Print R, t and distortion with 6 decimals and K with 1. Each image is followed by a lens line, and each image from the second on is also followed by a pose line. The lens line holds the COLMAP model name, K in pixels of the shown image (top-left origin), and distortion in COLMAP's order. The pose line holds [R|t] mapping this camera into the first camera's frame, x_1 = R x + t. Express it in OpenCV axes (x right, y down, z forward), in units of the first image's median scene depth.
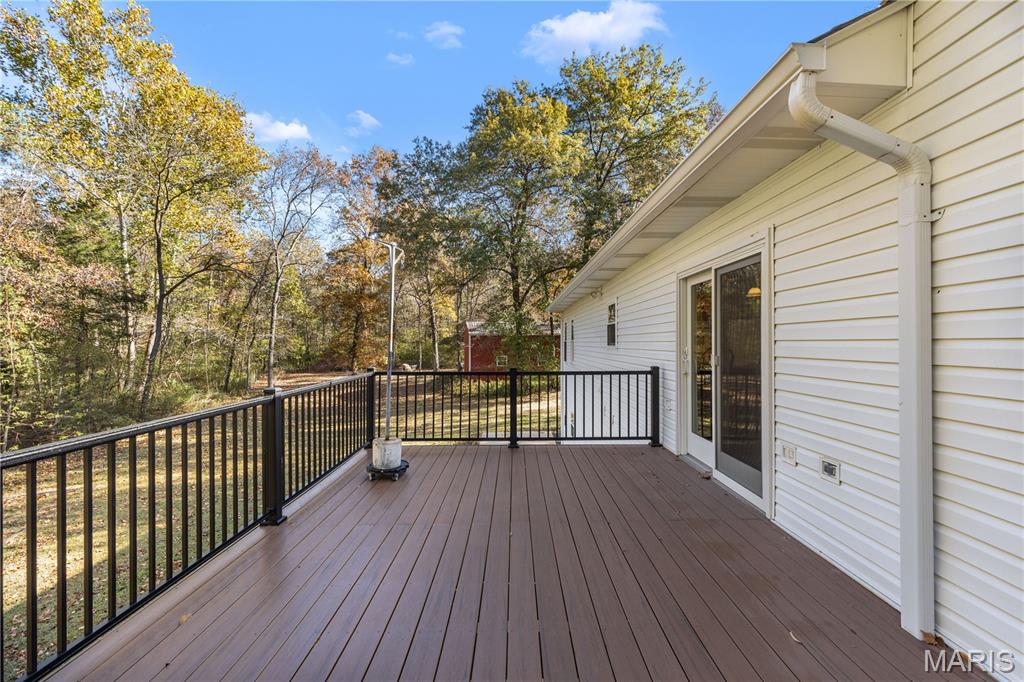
lens RADIAL K [[466.8, 0, 512.8], [0, 466.8, 342.8], [0, 0, 1]] dist [0.013162, -0.000024]
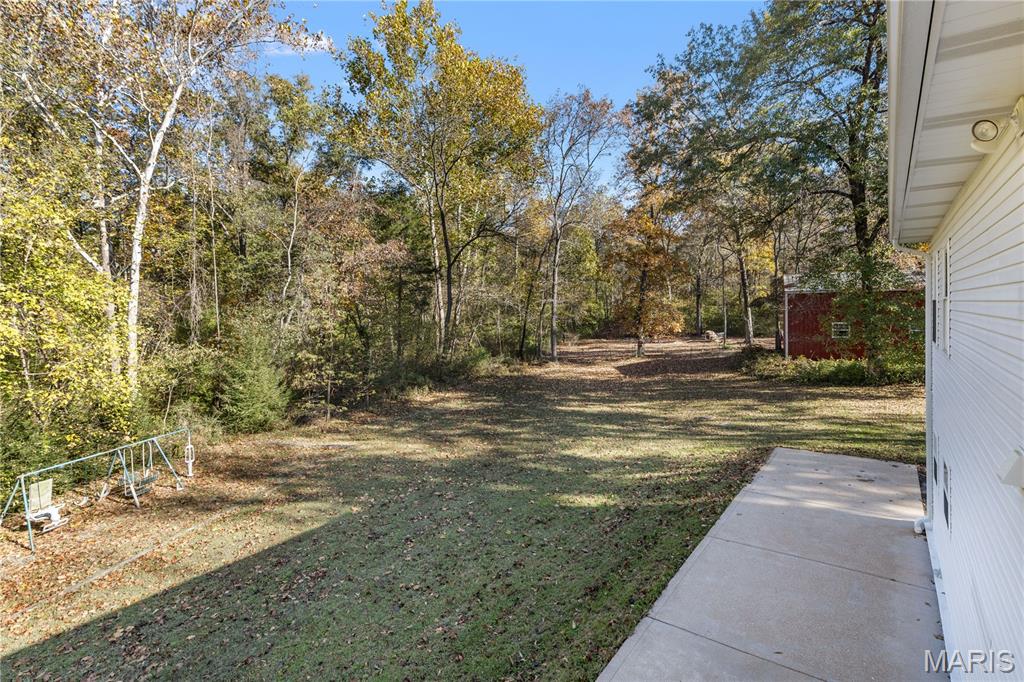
lens RADIAL K [[466.8, 0, 543.2], [0, 466.8, 317.4], [0, 0, 1]] dist [0.013162, -0.000024]
pose [[0.796450, -0.000595, -0.604704, 0.050217], [0.016983, 0.999627, 0.021385, -0.001583], [0.604466, -0.027302, 0.796163, 0.224915]]
